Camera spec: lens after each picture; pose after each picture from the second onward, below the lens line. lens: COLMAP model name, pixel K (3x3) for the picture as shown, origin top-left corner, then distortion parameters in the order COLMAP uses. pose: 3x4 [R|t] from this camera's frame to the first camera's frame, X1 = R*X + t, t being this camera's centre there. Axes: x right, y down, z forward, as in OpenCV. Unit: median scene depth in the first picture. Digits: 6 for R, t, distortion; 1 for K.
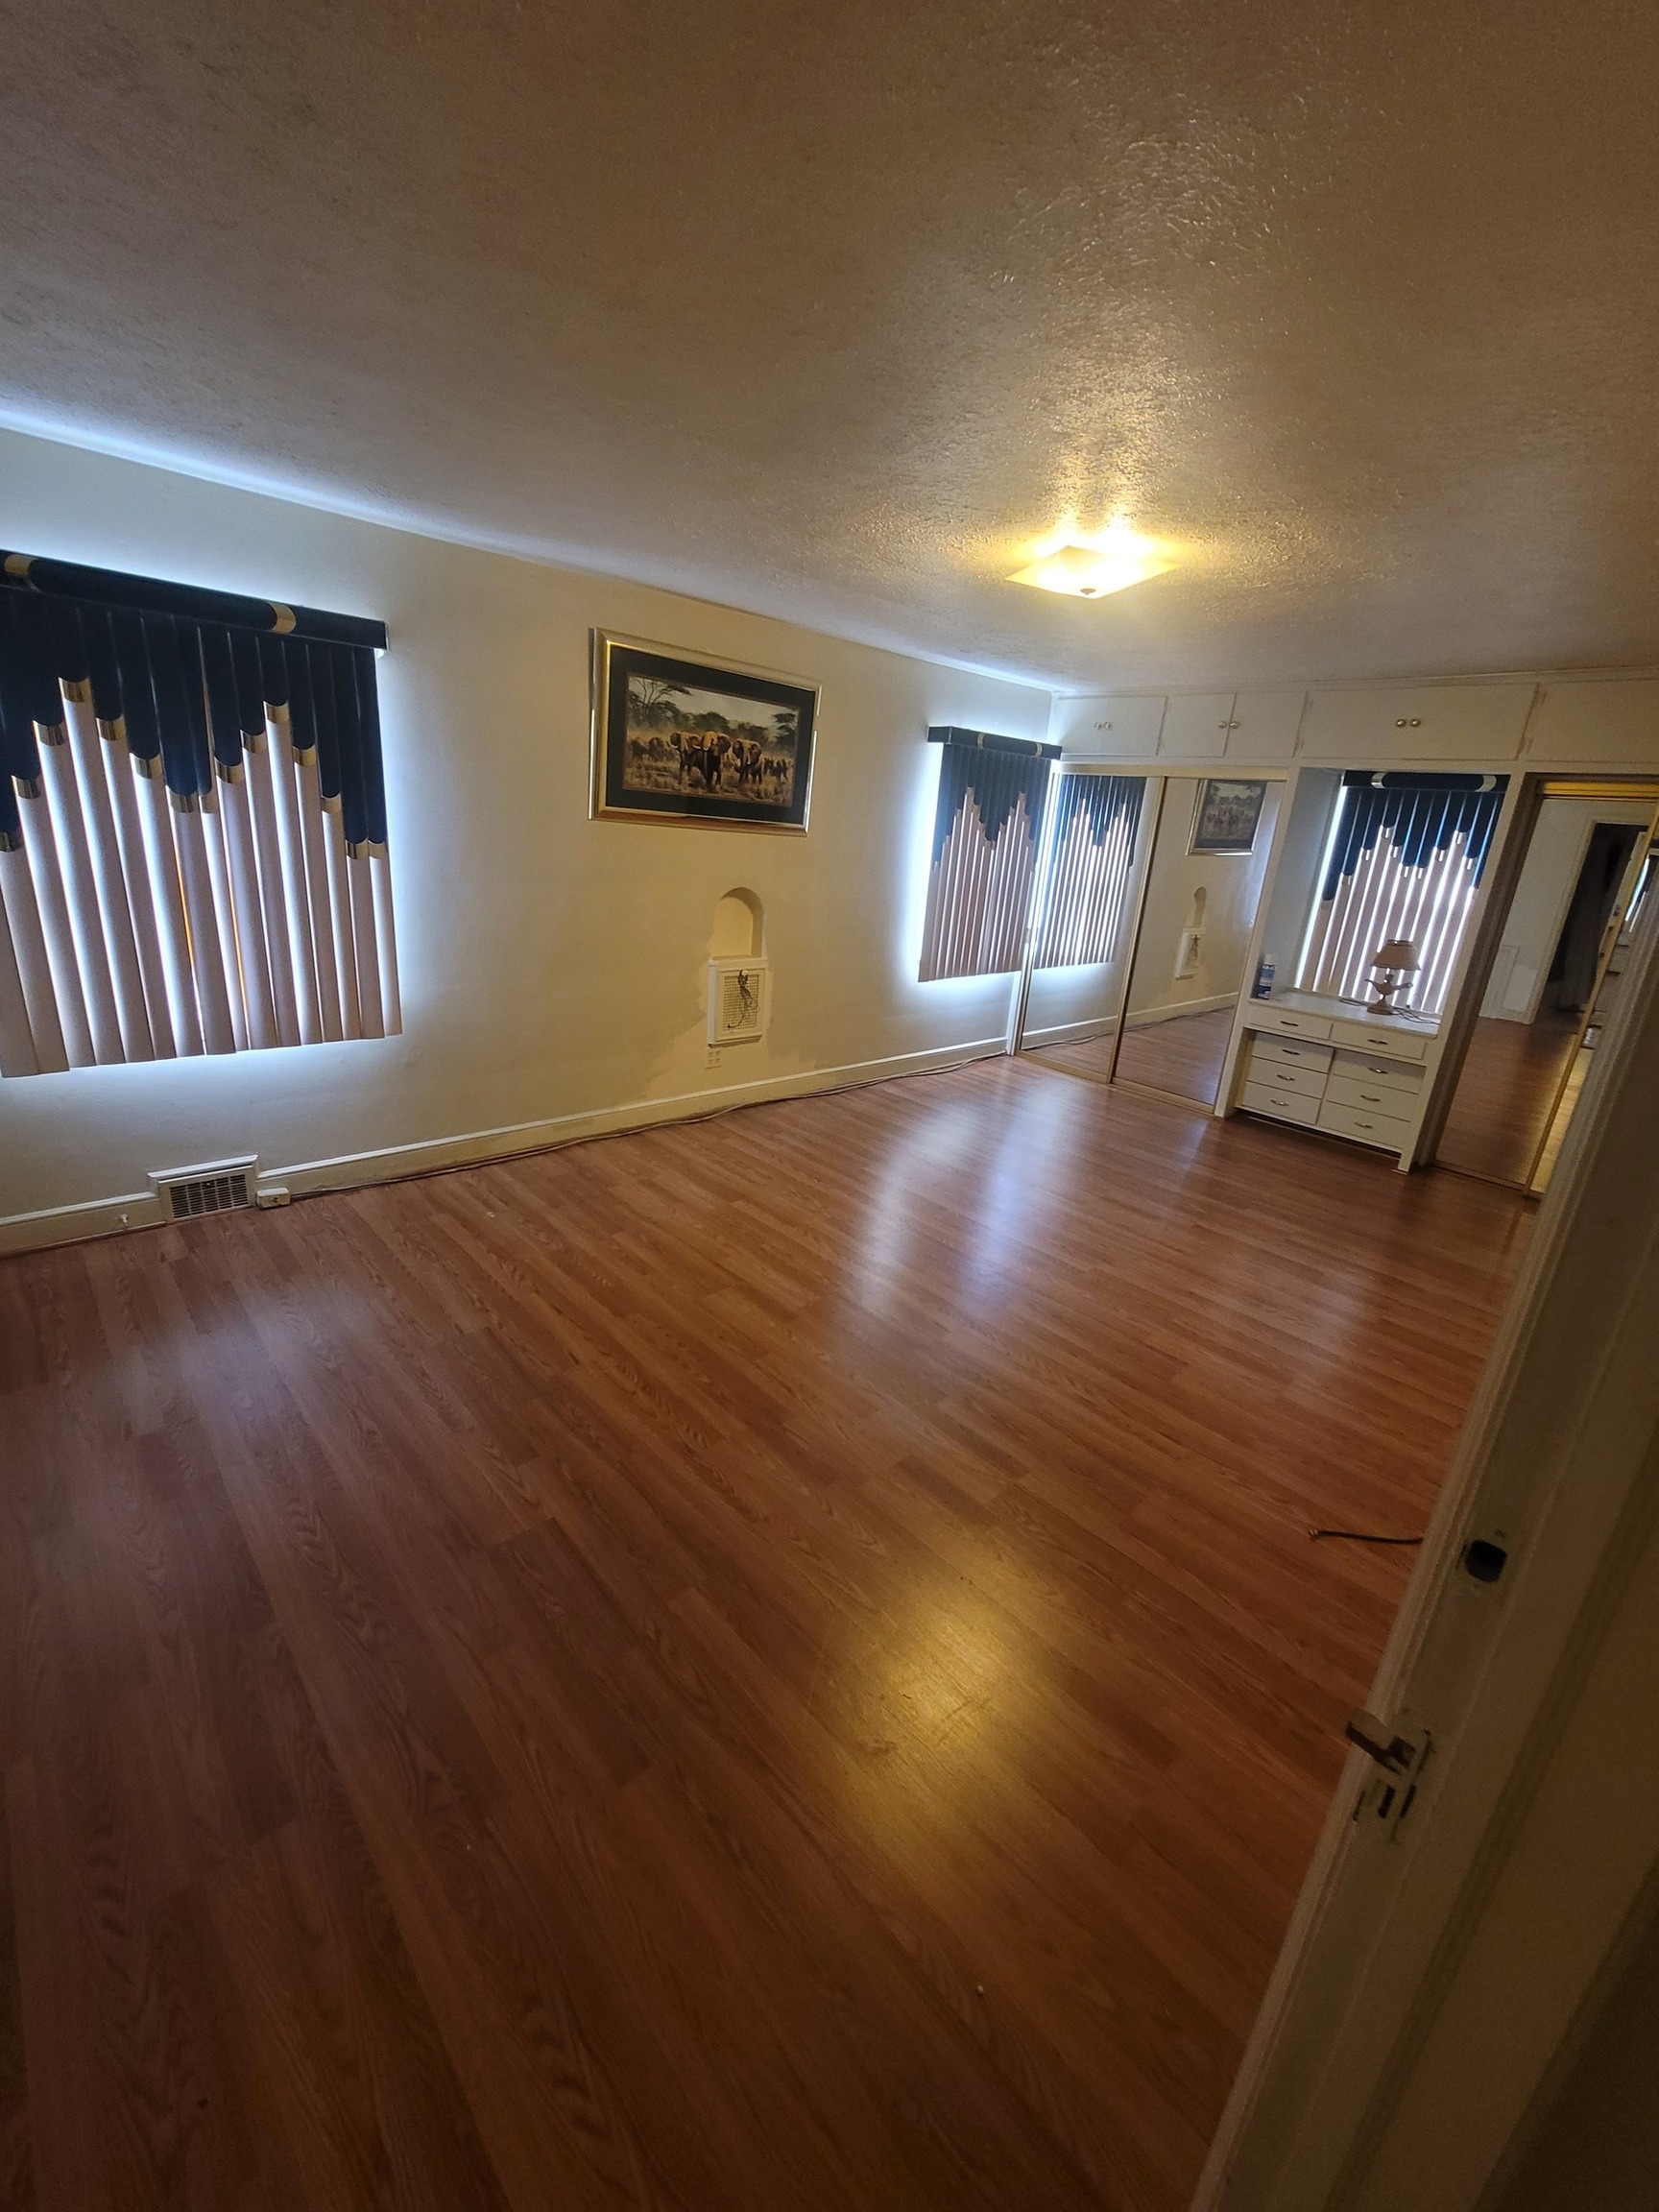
lens RADIAL K [[899.3, 0, 832.3], [0, 899.3, 1105.1], [0, 0, 1]] dist [-0.006016, 0.001326]
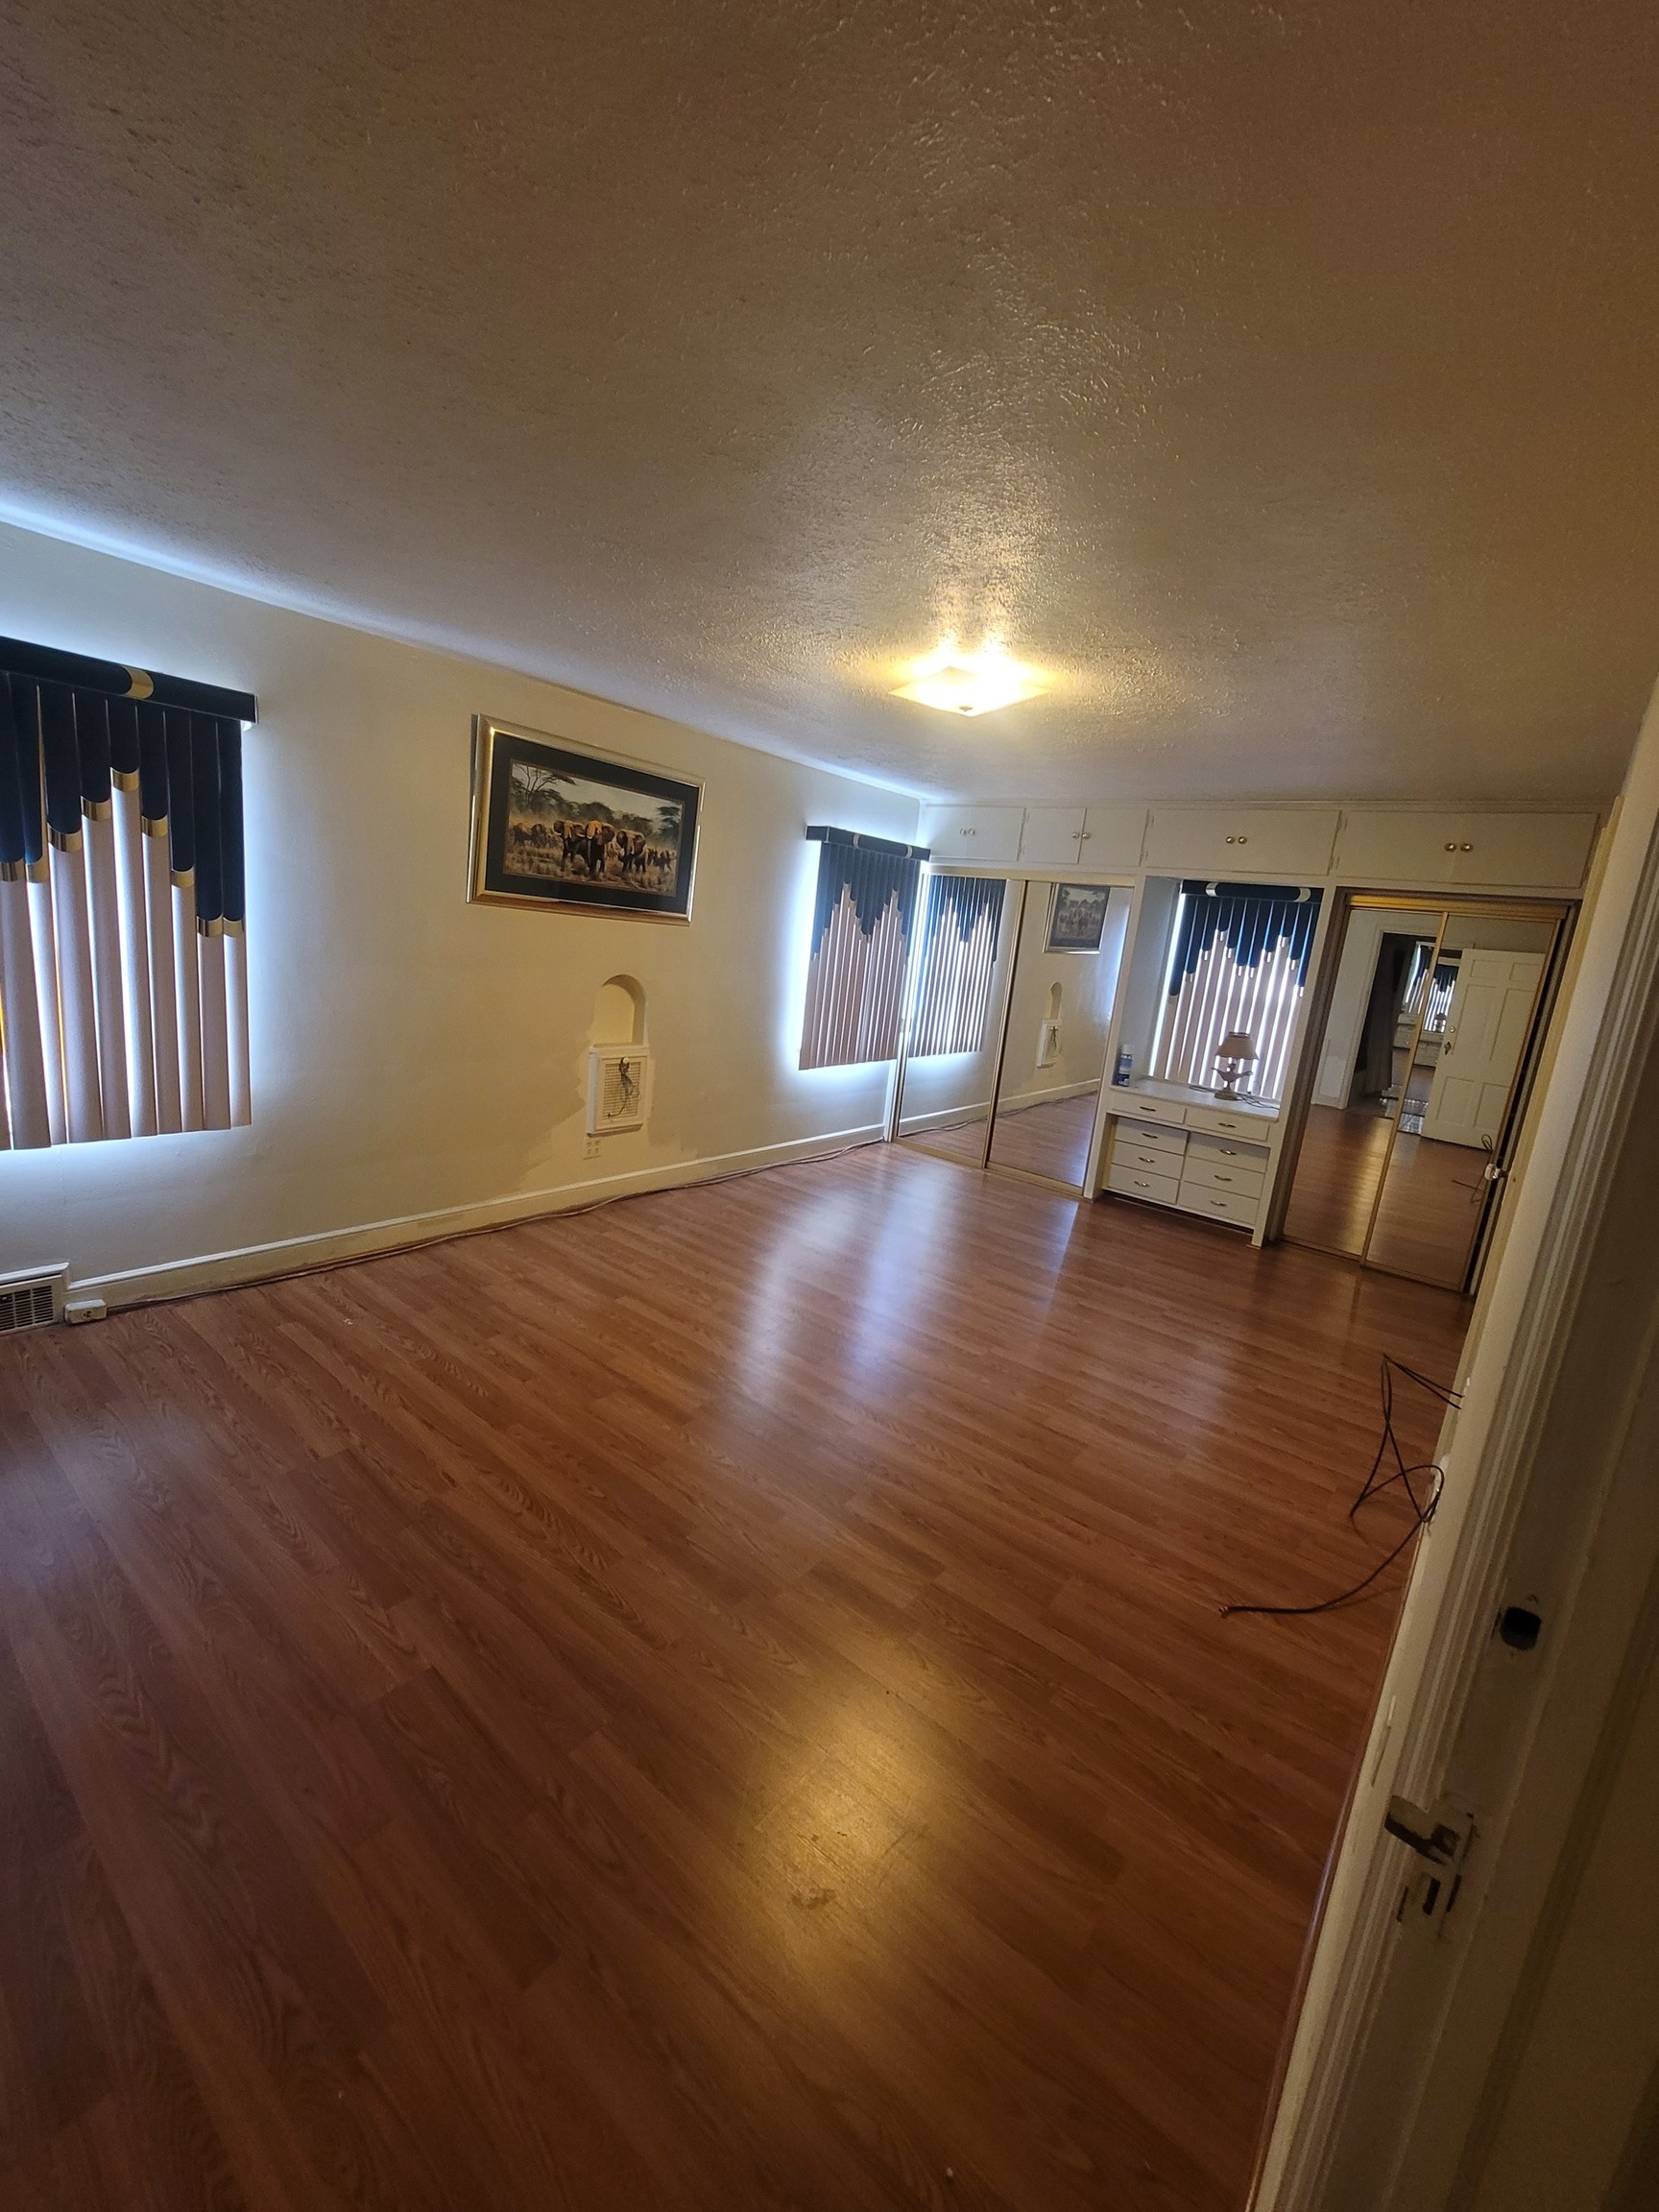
lens RADIAL K [[899.3, 0, 831.9], [0, 899.3, 1106.0], [0, 0, 1]] dist [-0.006016, 0.001326]
pose [[0.988679, -0.004373, 0.149985, -0.027488], [0.018906, 0.995240, -0.095603, 0.000400], [-0.148853, 0.097356, 0.984055, 0.008874]]
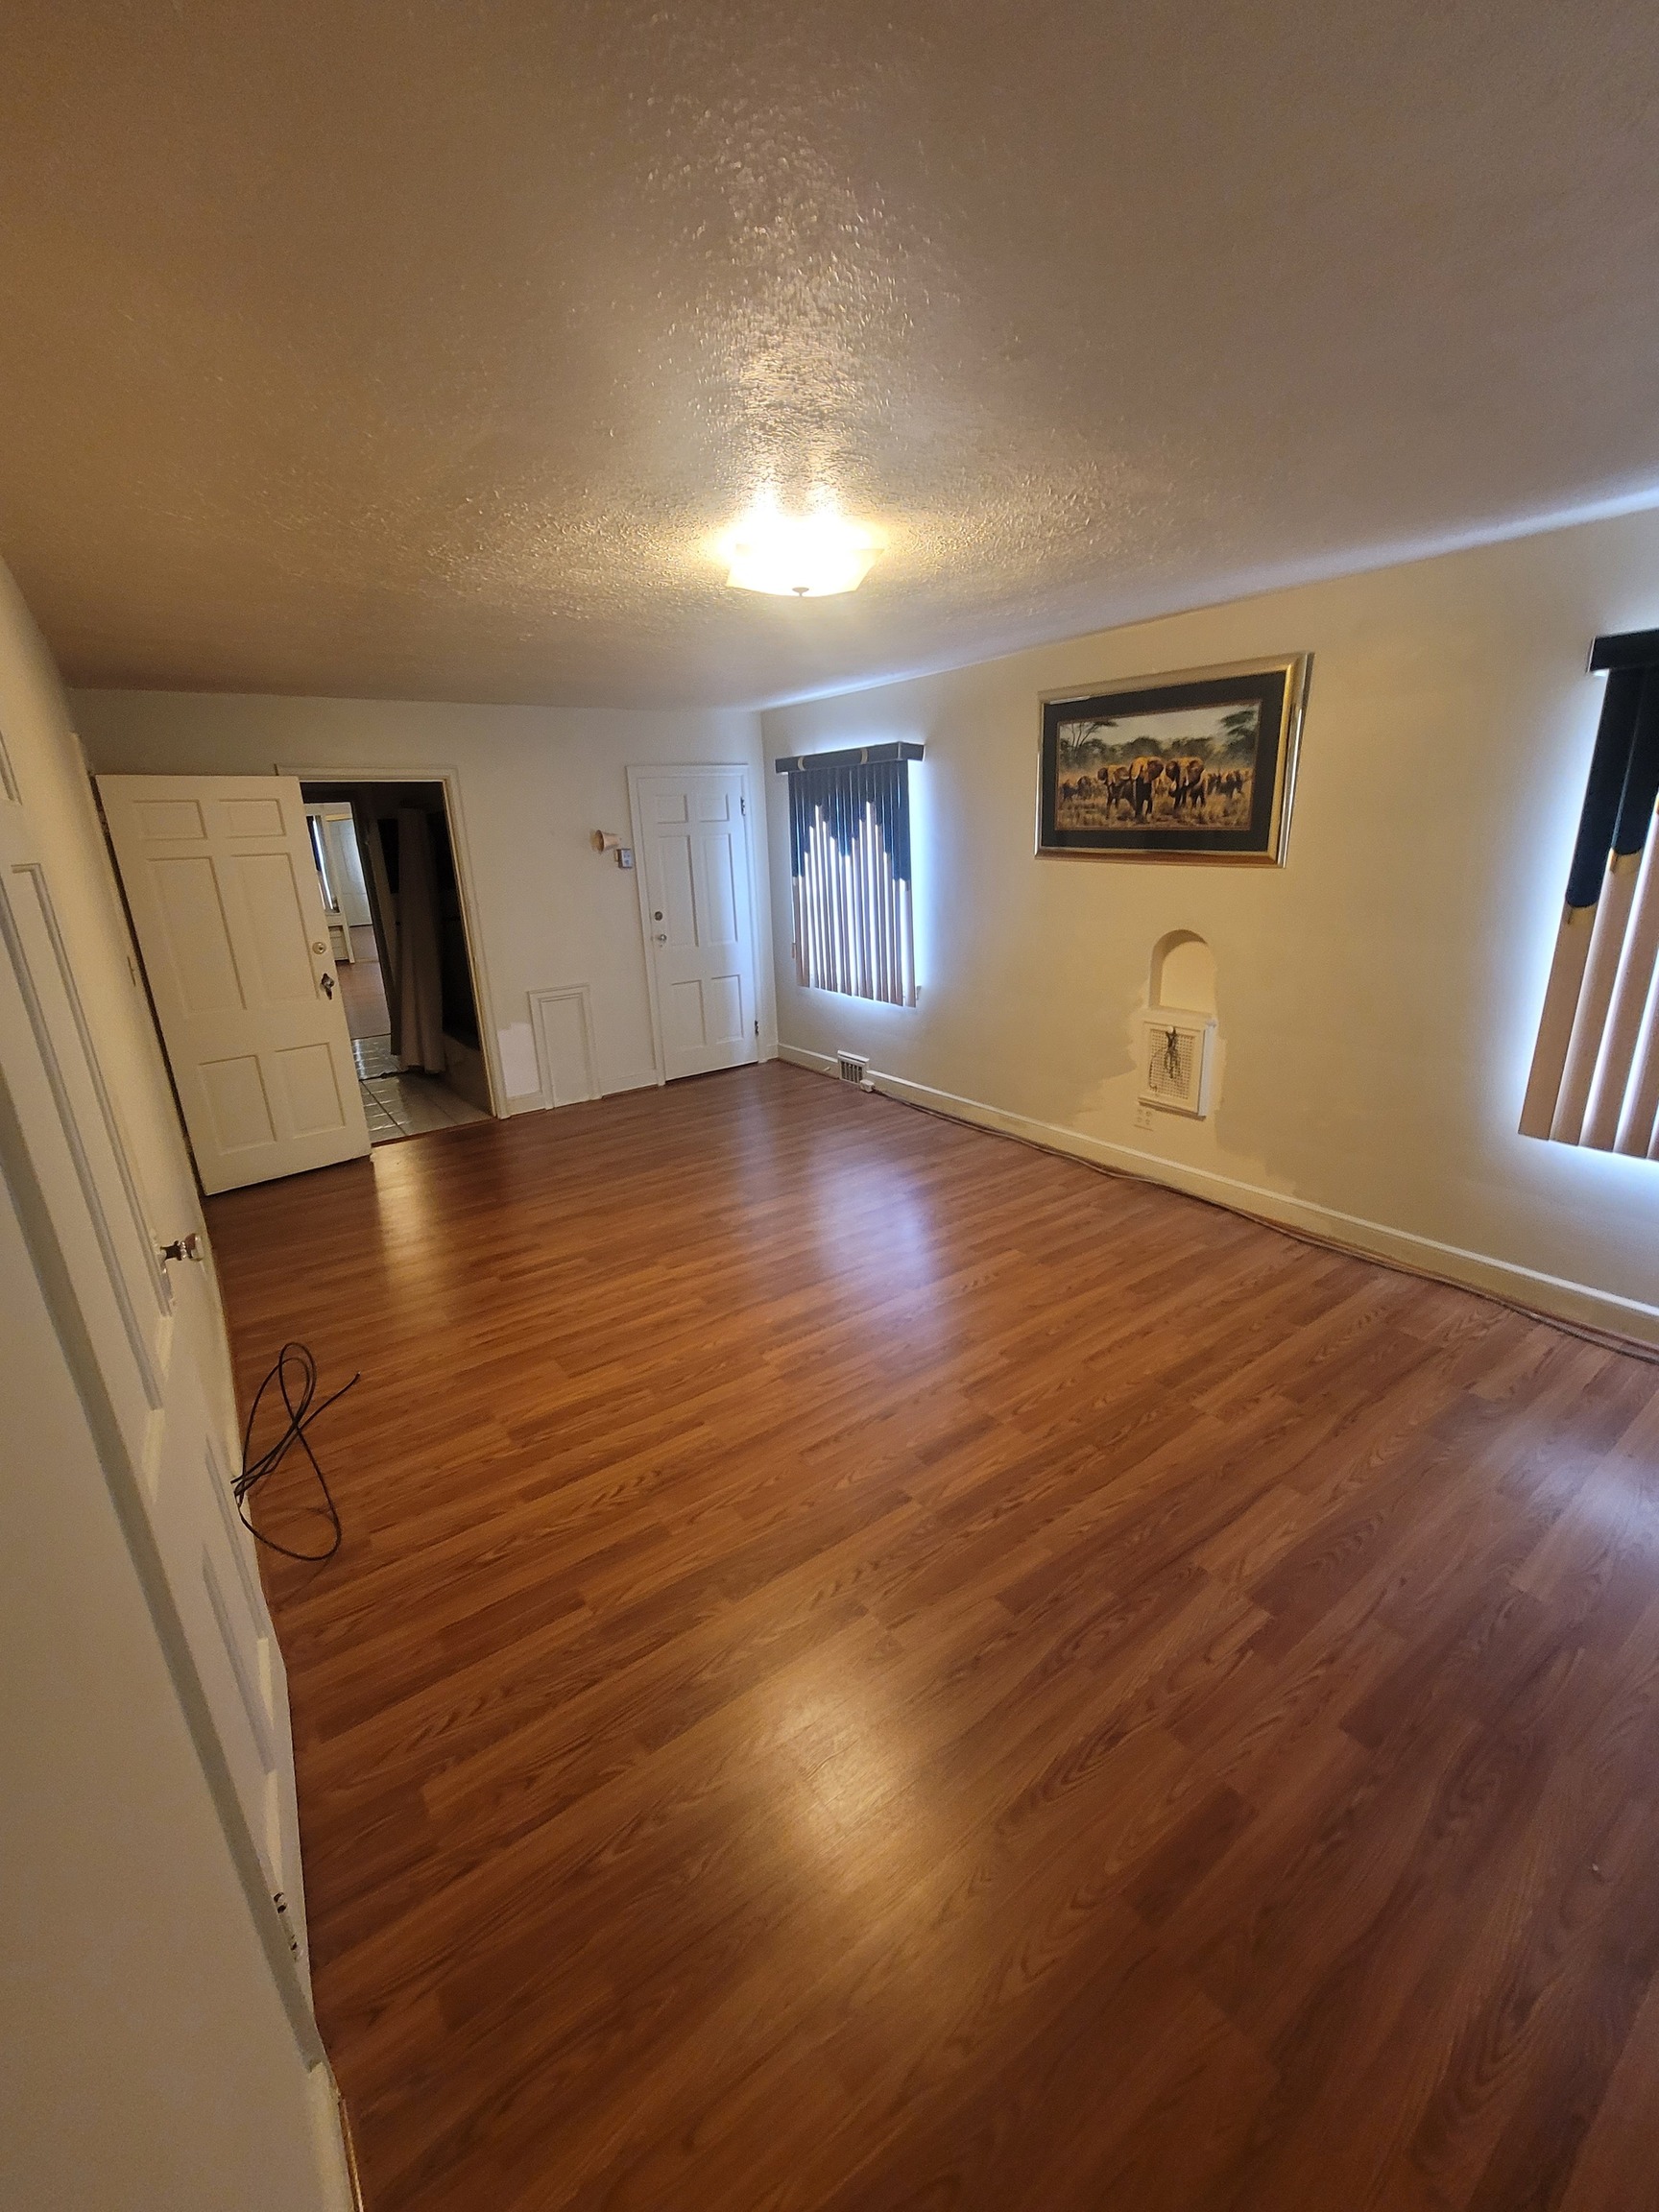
lens RADIAL K [[899.3, 0, 841.0], [0, 899.3, 1114.2], [0, 0, 1]] dist [-0.006016, 0.001326]
pose [[-0.112797, 0.235407, -0.965329, 0.926177], [-0.283194, 0.923617, 0.258326, -0.243333], [0.952407, 0.302513, -0.037516, 0.904085]]
